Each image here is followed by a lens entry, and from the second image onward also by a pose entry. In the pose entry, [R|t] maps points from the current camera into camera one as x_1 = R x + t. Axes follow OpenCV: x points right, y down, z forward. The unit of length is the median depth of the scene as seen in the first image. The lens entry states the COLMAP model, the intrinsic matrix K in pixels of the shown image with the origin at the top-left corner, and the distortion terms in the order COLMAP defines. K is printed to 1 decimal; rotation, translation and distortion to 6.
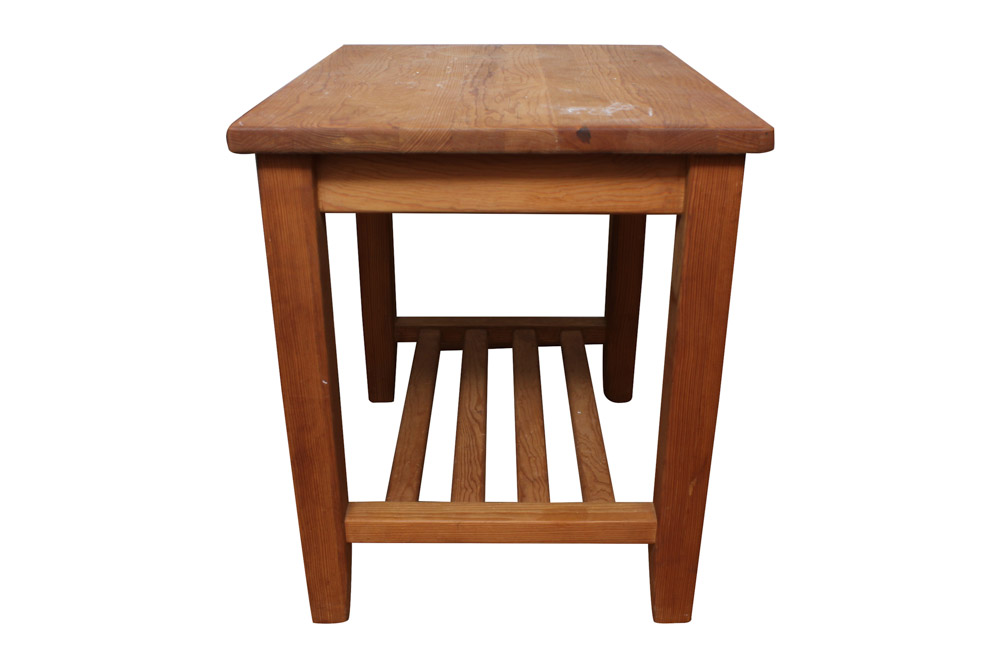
lens RADIAL K [[900.2, 0, 500.0], [0, 900.2, 333.5], [0, 0, 1]] dist [-0.131240, 0.001279]
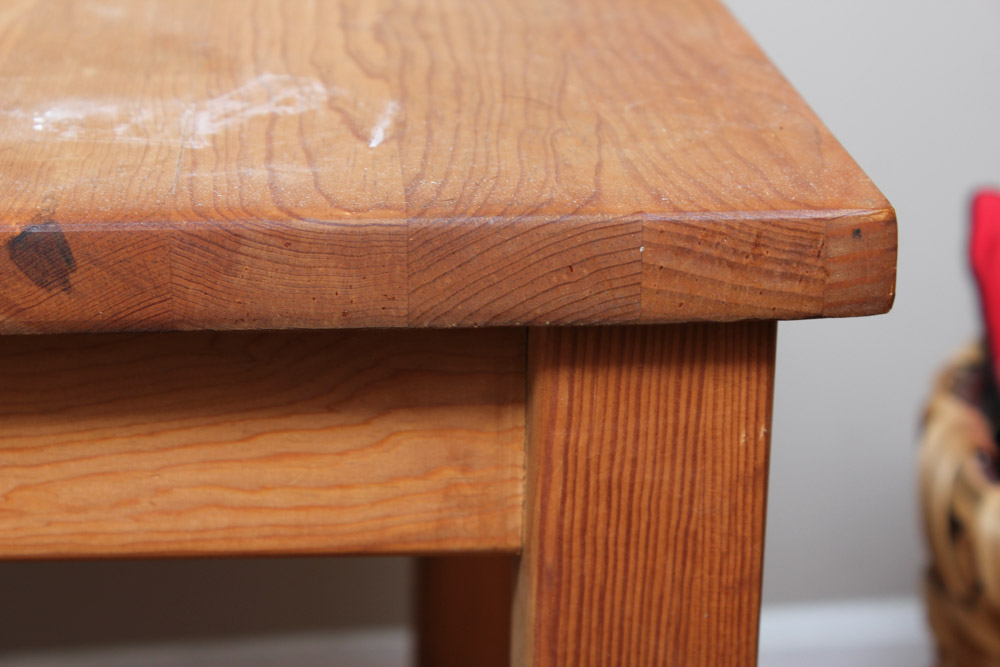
lens RADIAL K [[2336.1, 0, 500.0], [0, 2336.1, 333.5], [0, 0, 1]] dist [0.050087, 0.402256]
pose [[0.996340, -0.012237, 0.084595, 0.146616], [0.019460, 0.996184, -0.085086, -0.139509], [-0.083231, 0.086421, 0.992776, 0.380798]]
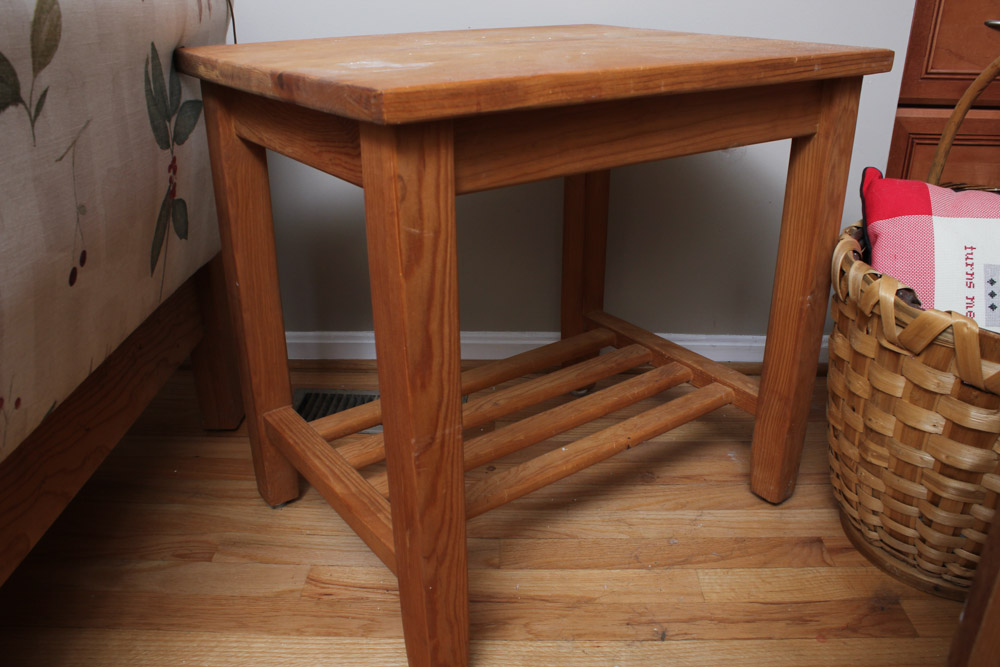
lens RADIAL K [[831.5, 0, 500.0], [0, 831.5, 333.5], [0, 0, 1]] dist [-0.180446, 0.153476]
pose [[0.599595, 0.323734, -0.731903, 0.858688], [-0.329595, 0.933263, 0.142786, -0.160030], [0.729282, 0.155617, 0.666281, 0.601166]]
